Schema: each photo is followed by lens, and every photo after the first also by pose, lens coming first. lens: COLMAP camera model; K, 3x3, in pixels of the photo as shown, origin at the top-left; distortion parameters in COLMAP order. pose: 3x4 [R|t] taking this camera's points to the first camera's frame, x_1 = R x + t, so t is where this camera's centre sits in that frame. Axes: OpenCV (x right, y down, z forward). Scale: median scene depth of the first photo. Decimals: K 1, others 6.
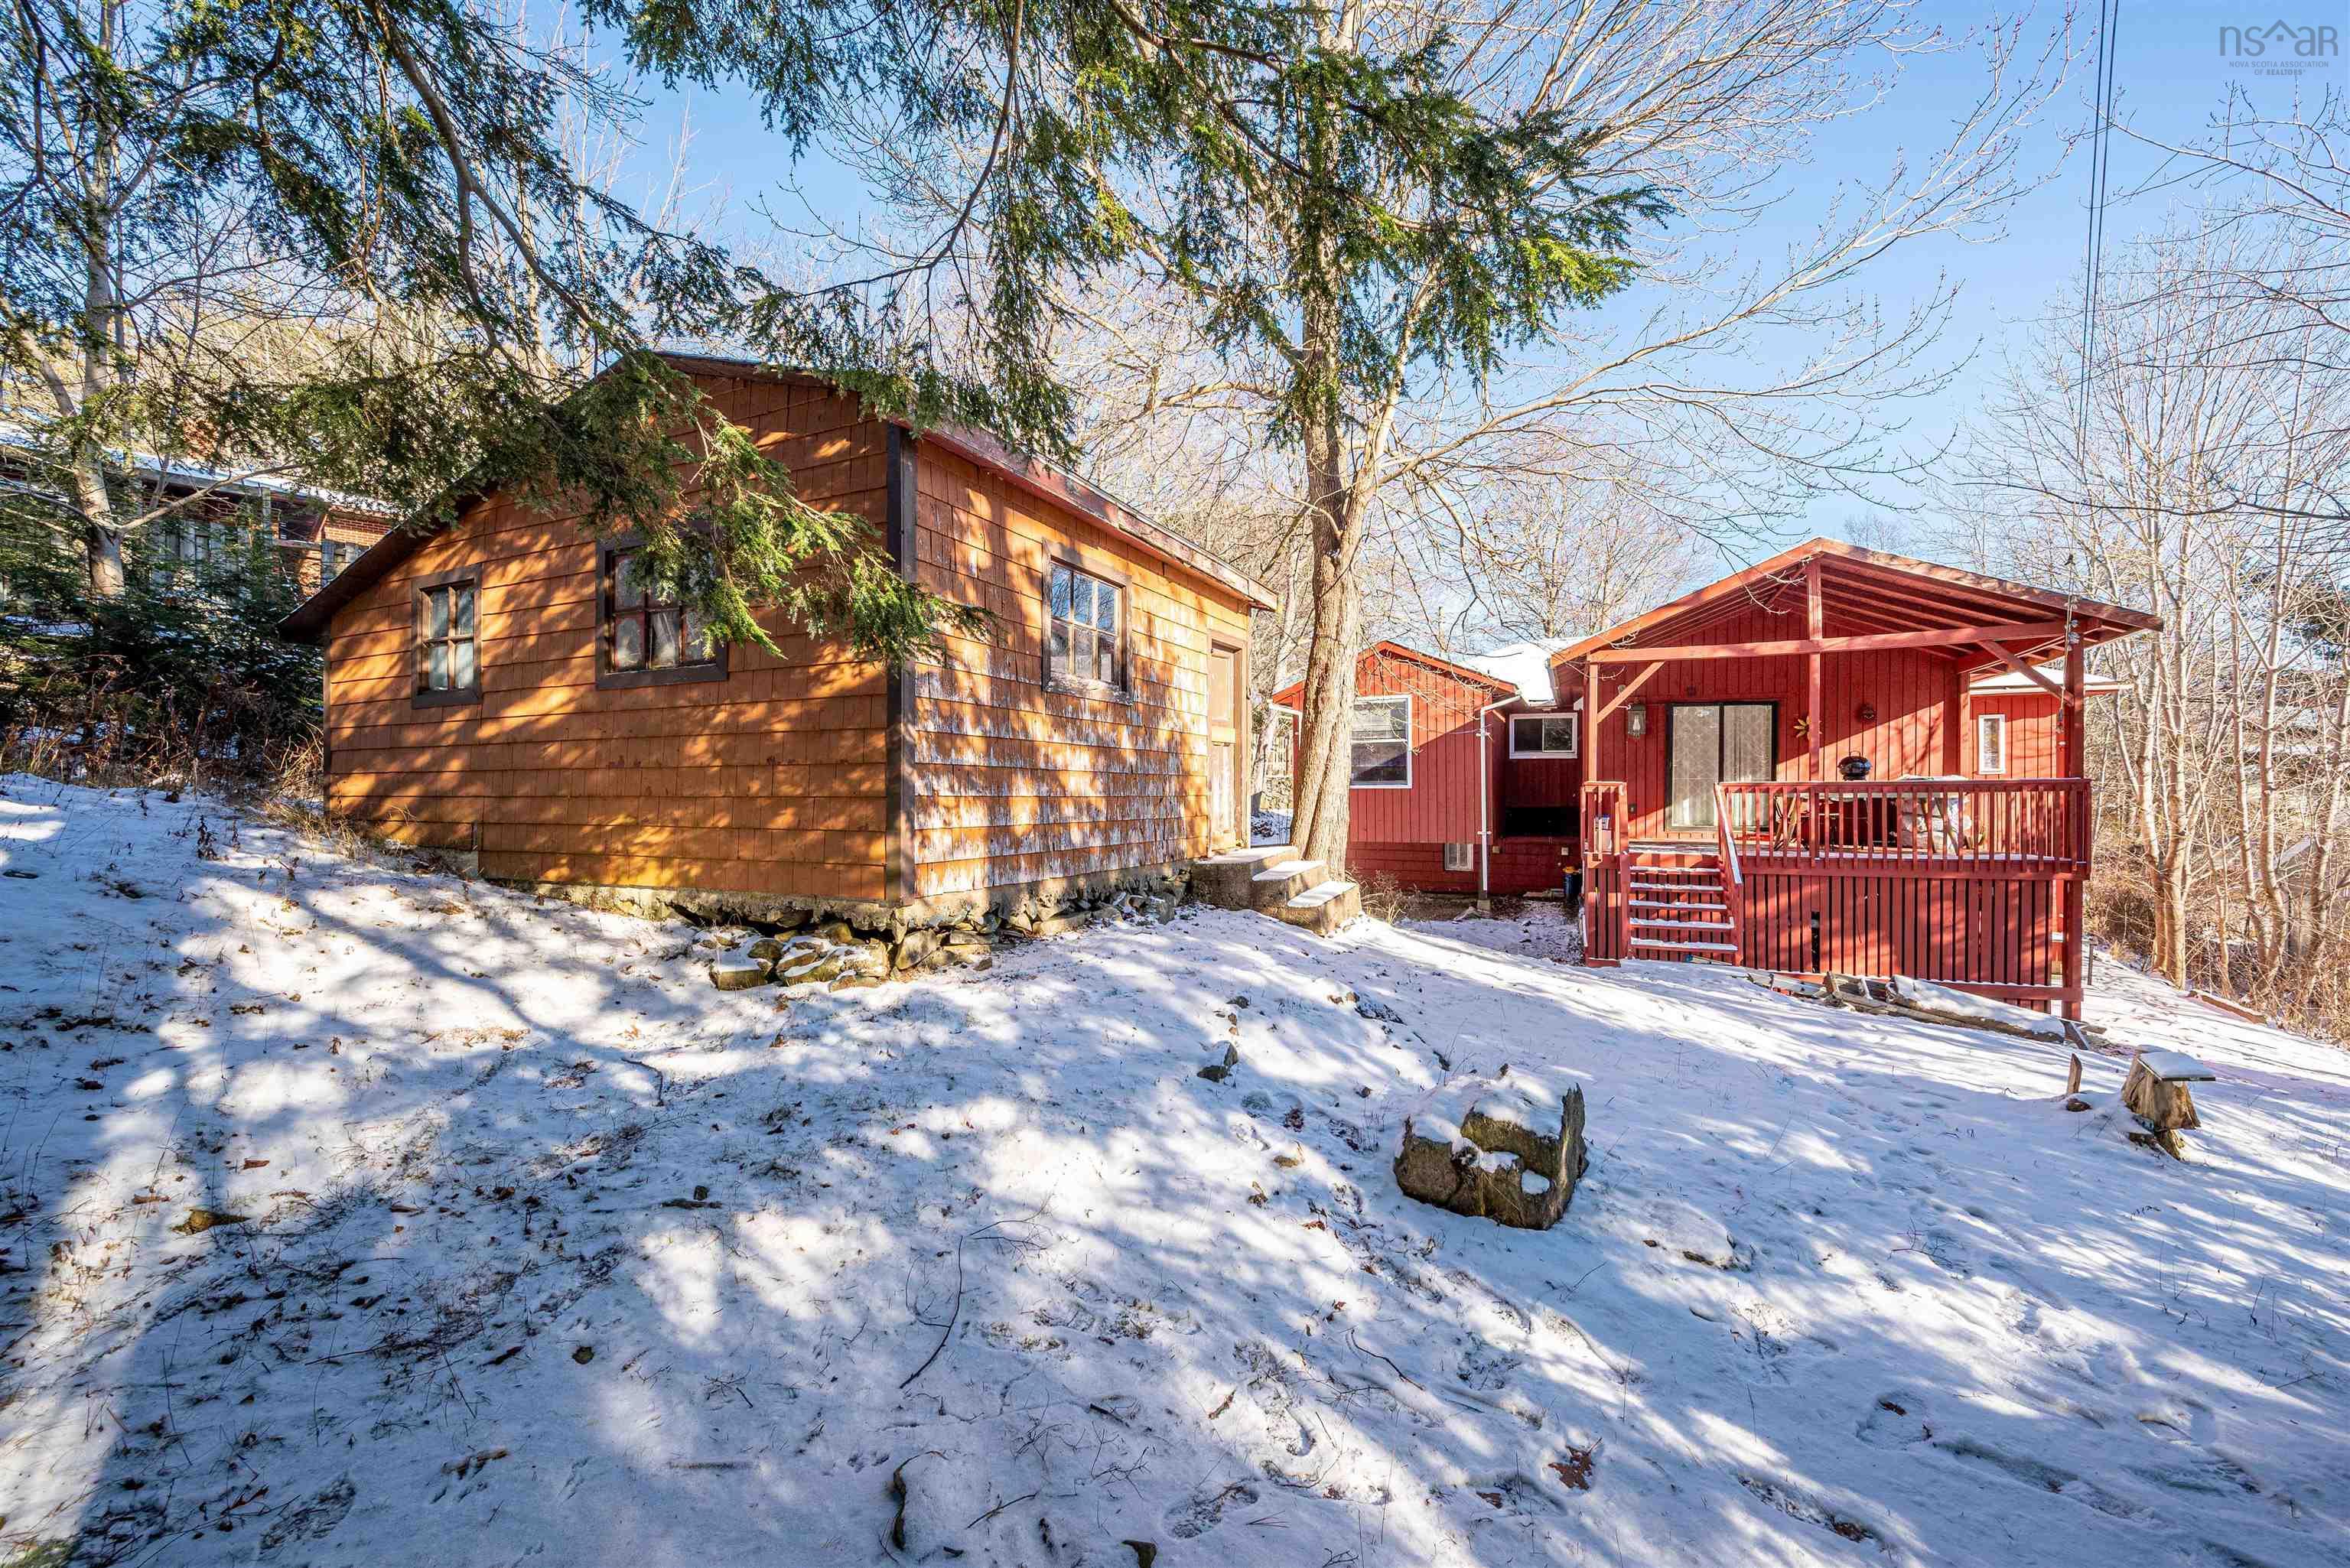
lens RADIAL K [[850.3, 0, 1175.0], [0, 850.3, 784.0], [0, 0, 1]] dist [0.000145, 0.000005]
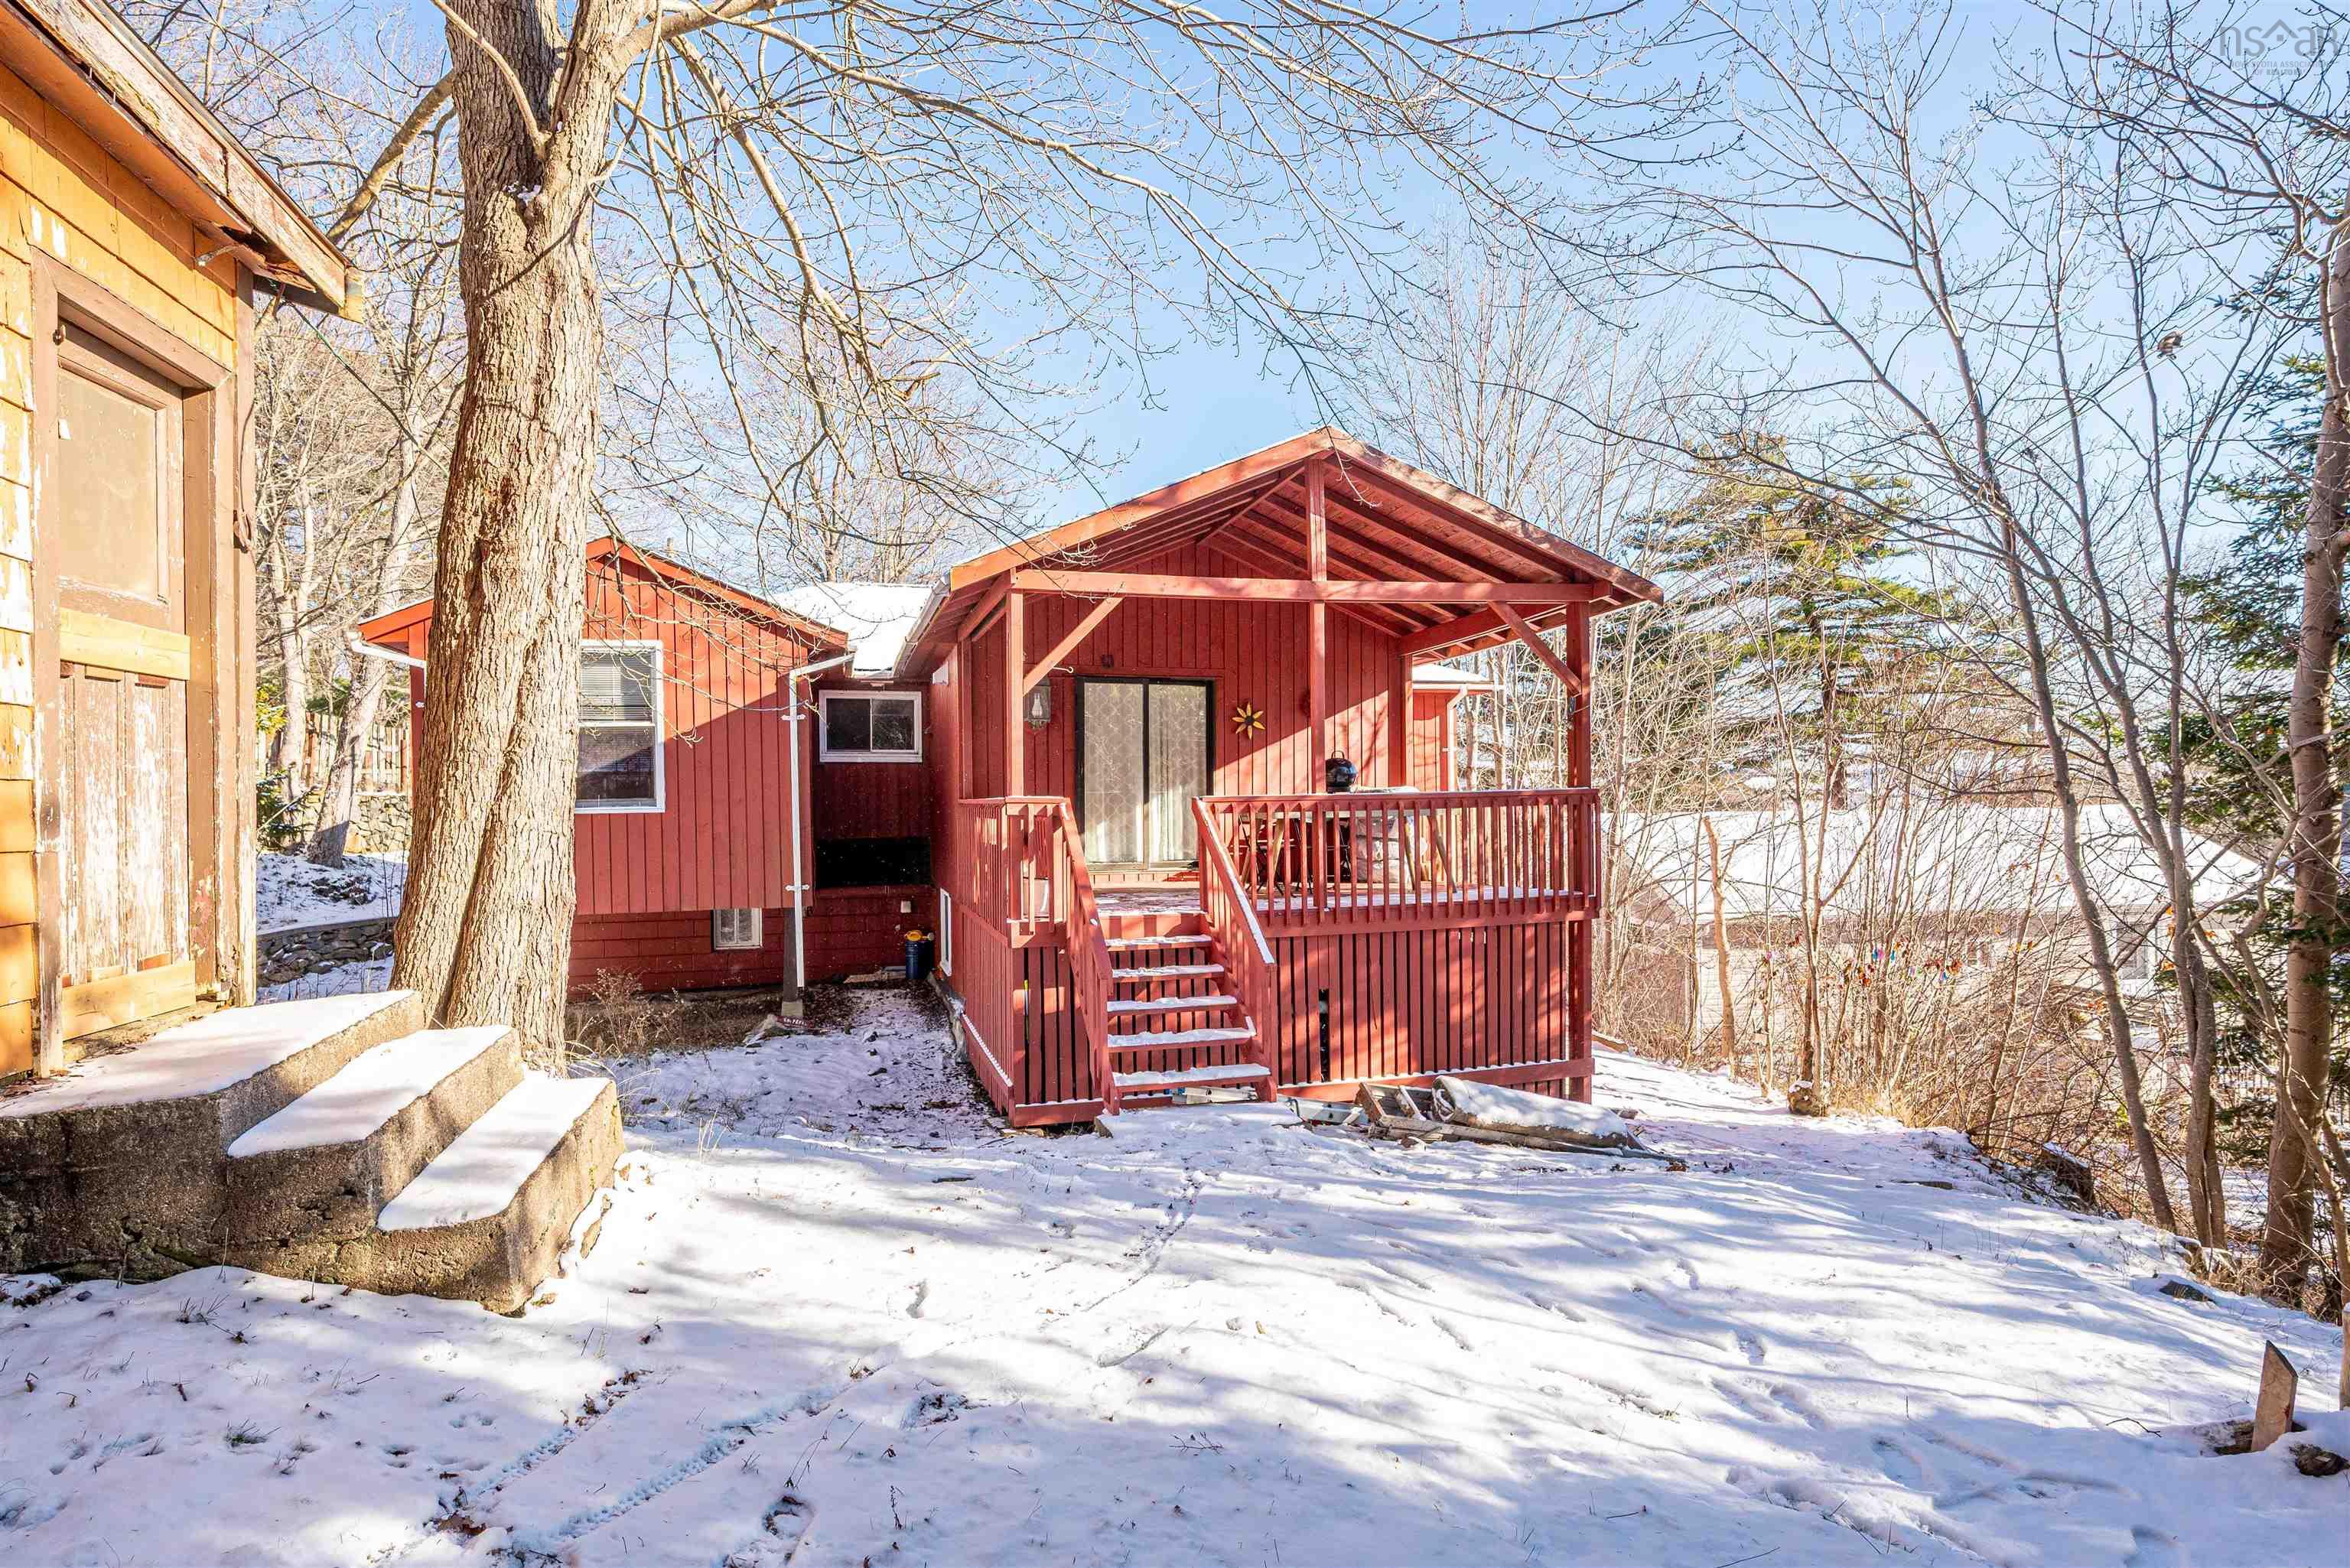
lens RADIAL K [[1180.5, 0, 1144.1], [0, 1180.5, 796.9], [0, 0, 1]] dist [0.001921, -0.000018]
pose [[0.771088, -0.005937, 0.636701, 0.056189], [0.009897, 0.999947, -0.002662, 0.000411], [-0.636652, 0.008354, 0.771106, 0.374553]]
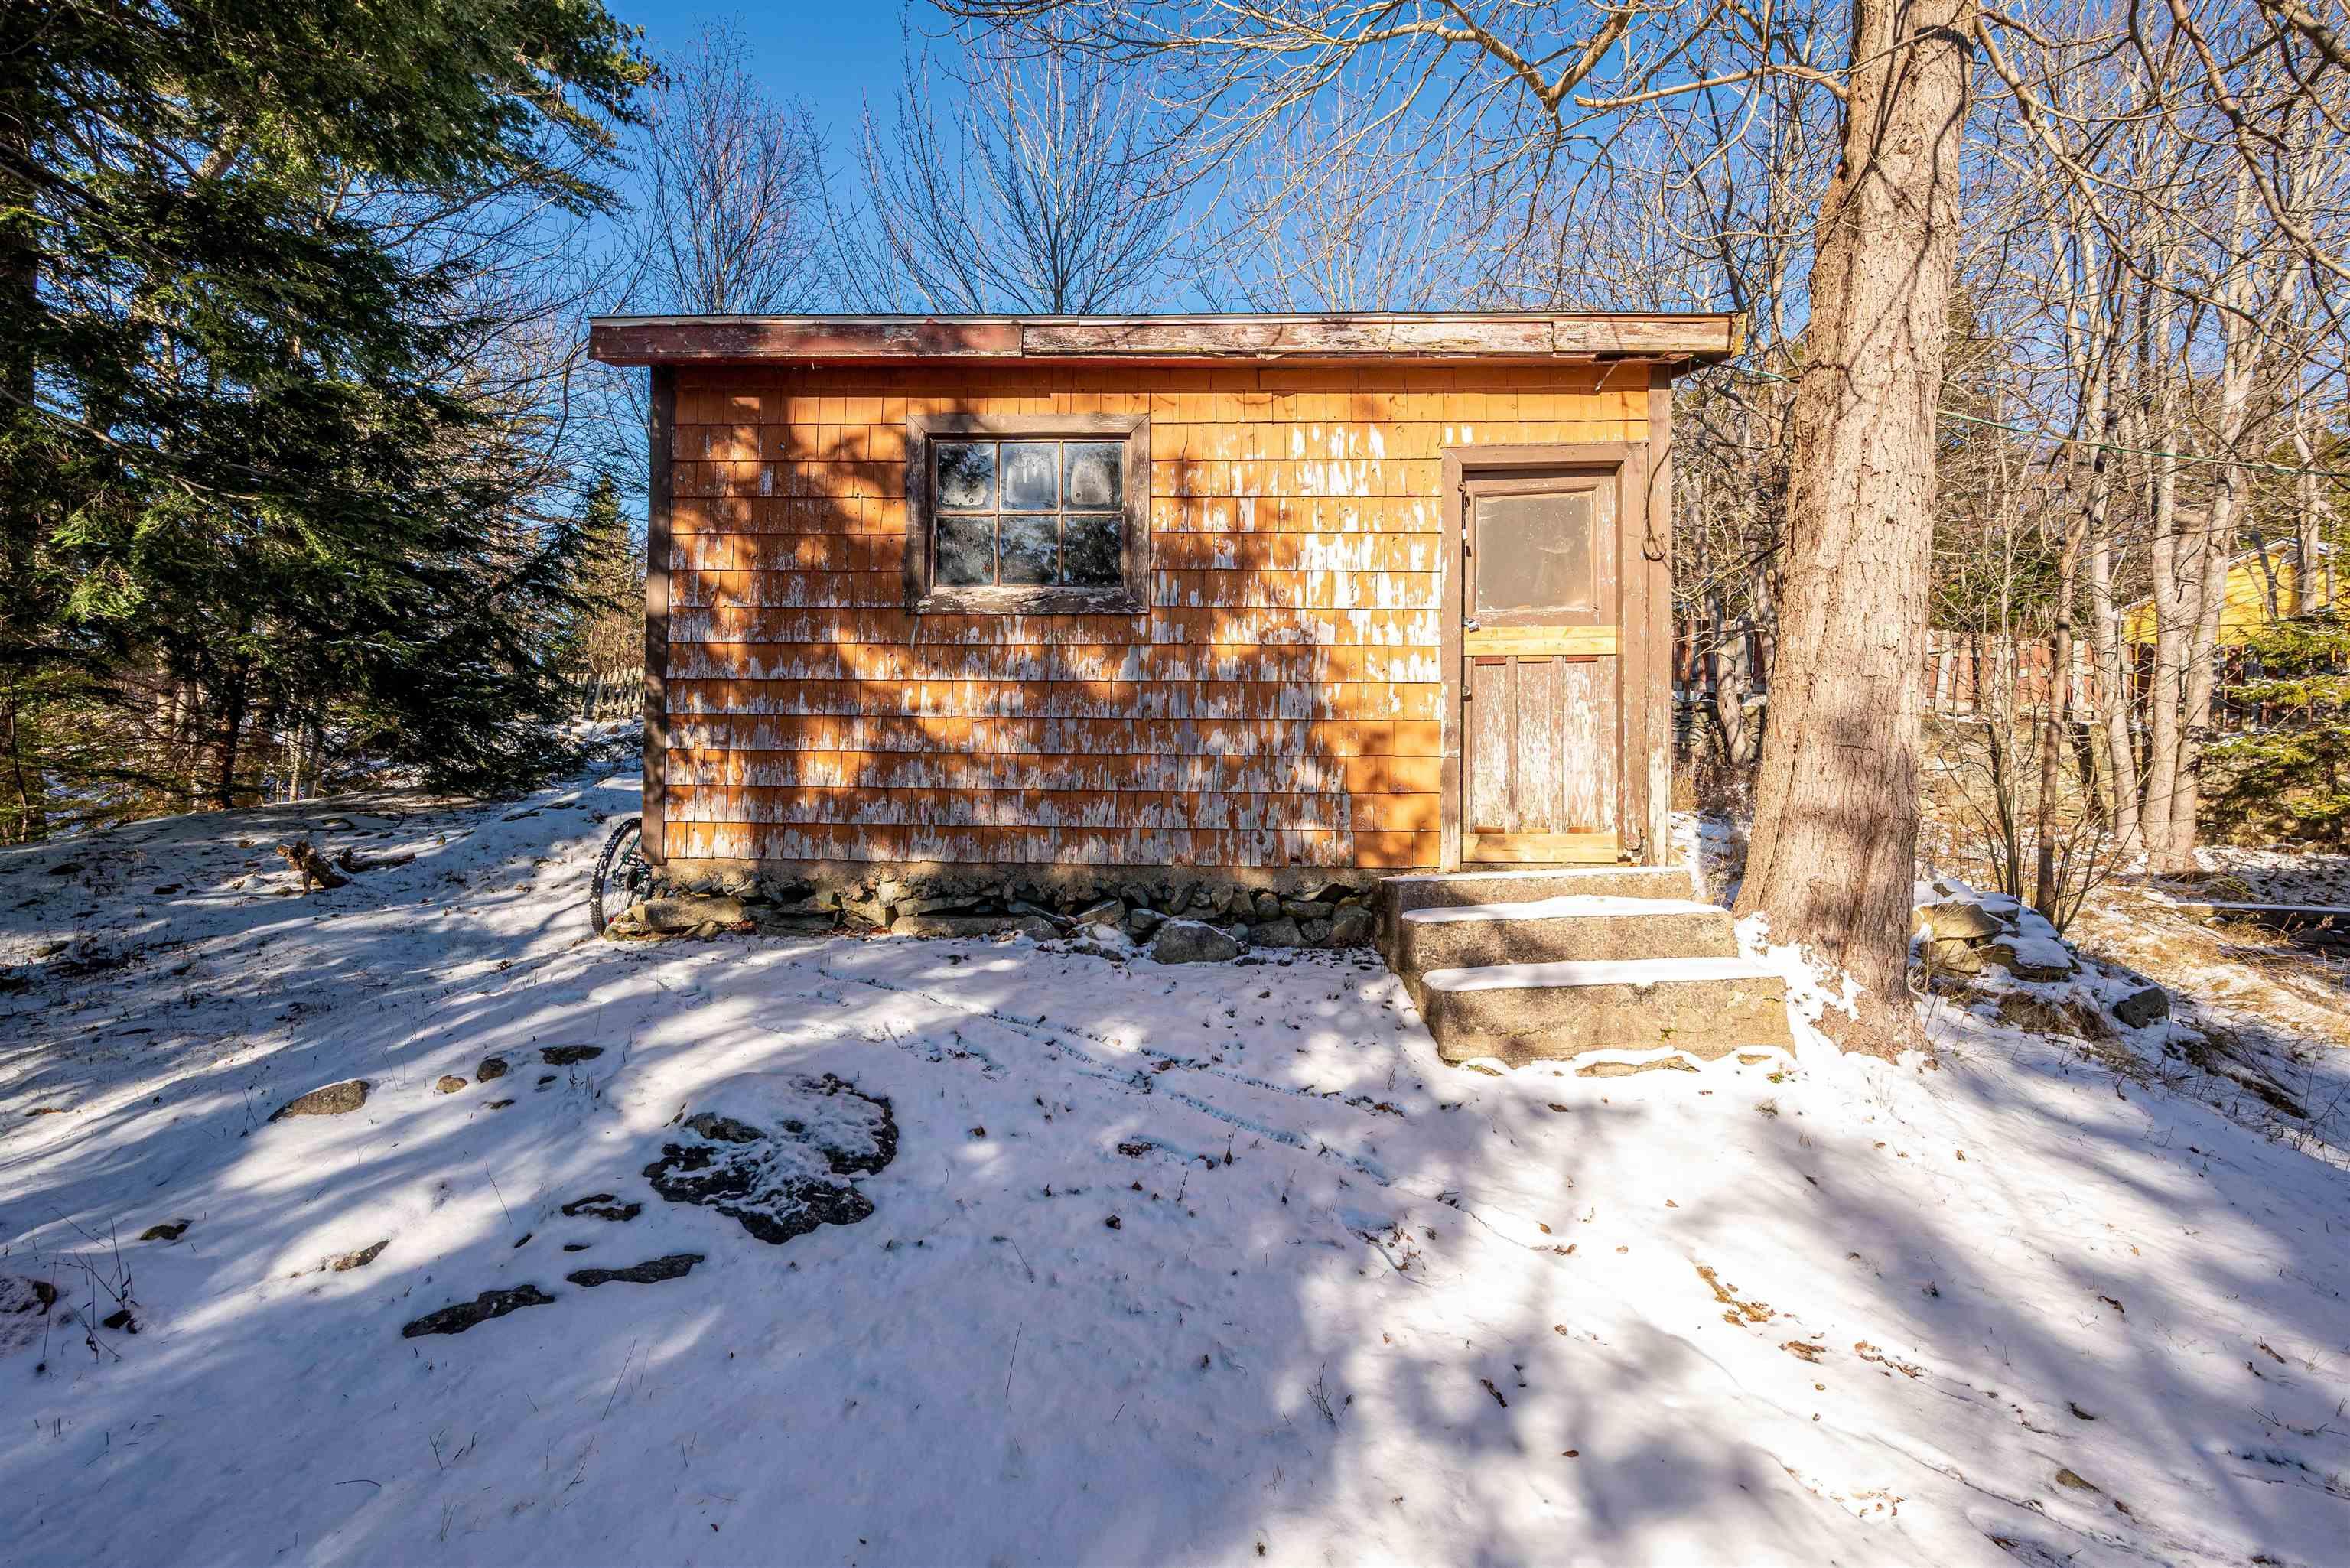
lens RADIAL K [[850.3, 0, 1175.0], [0, 850.3, 784.0], [0, 0, 1]] dist [0.000145, 0.000005]
pose [[0.464630, -0.008263, -0.885467, 0.342855], [-0.000028, 0.999956, -0.009346, 0.028647], [0.885505, 0.004367, 0.464609, 0.467278]]
